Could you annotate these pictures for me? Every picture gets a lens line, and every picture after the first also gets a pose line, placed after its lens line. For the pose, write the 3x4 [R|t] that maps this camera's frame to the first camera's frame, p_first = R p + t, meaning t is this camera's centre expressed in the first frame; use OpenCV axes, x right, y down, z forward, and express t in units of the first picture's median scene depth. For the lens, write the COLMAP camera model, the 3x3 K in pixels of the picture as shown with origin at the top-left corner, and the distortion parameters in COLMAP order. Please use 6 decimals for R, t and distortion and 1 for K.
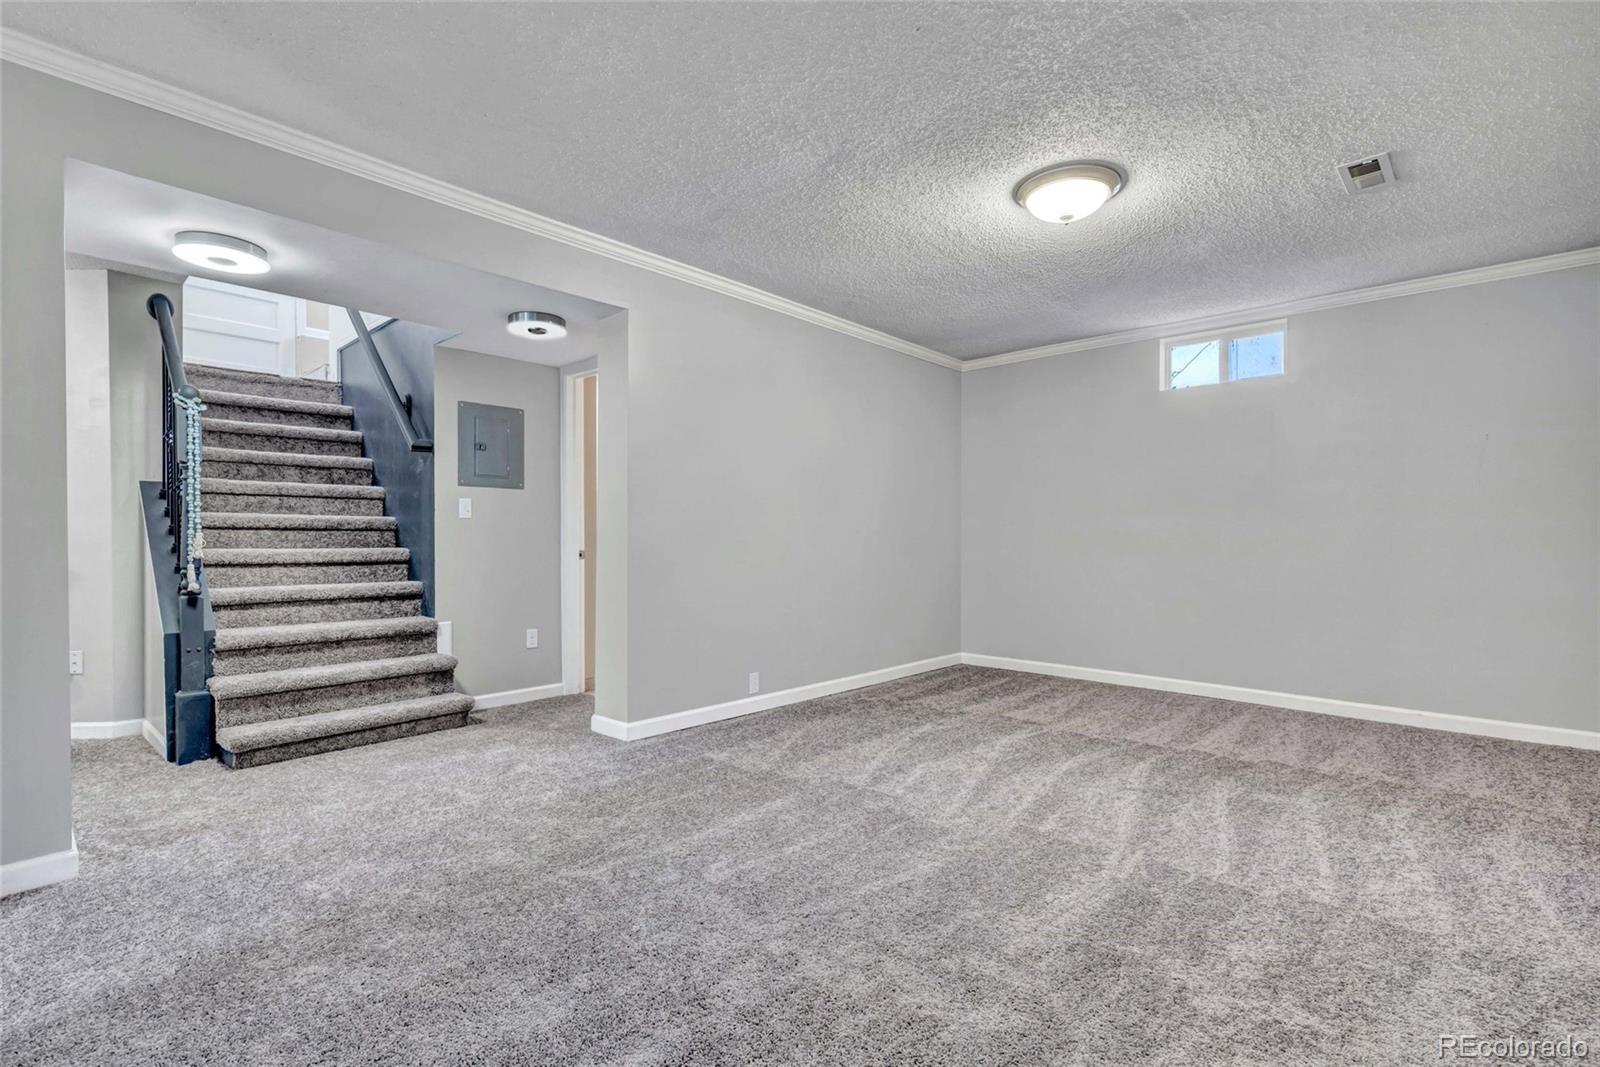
lens RADIAL K [[728.7, 0, 794.3], [0, 728.7, 541.9], [0, 0, 1]] dist [0.003924, -0.000246]
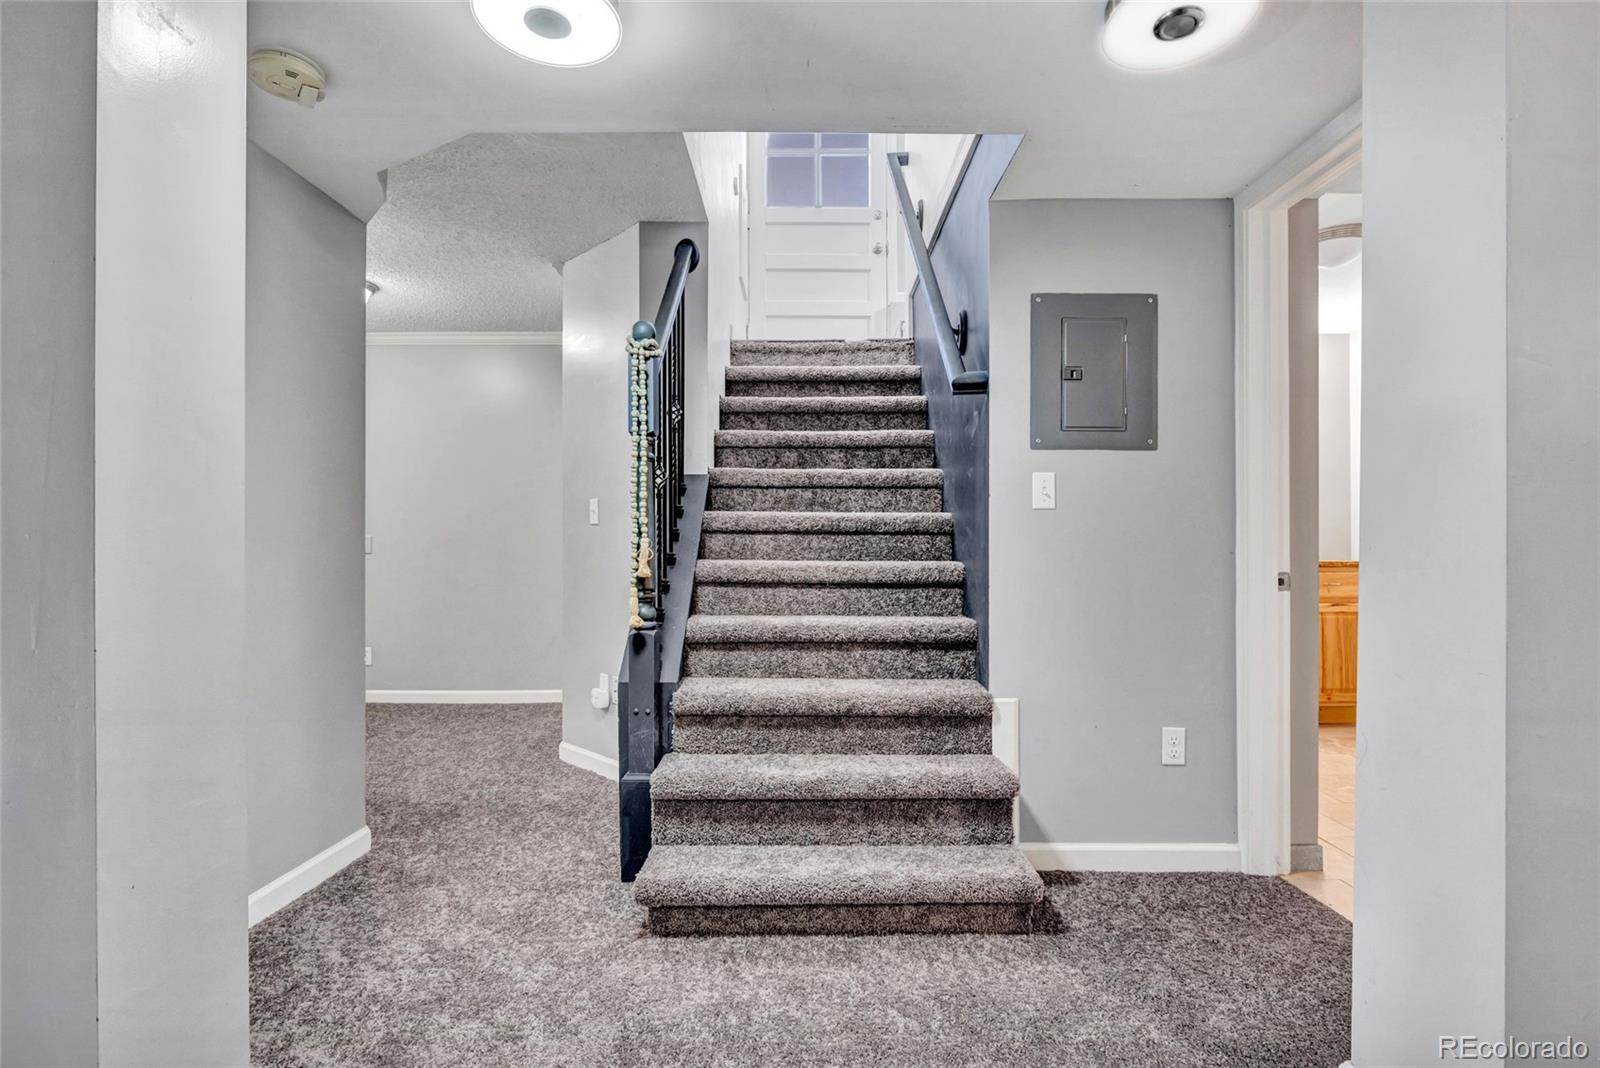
lens RADIAL K [[762.2, 0, 799.9], [0, 762.2, 542.8], [0, 0, 1]] dist [-0.003600, -0.000347]
pose [[0.683188, -0.001077, -0.730241, -0.165911], [-0.004950, 0.999969, -0.006106, -0.003397], [0.730225, 0.007787, 0.683162, 0.493318]]
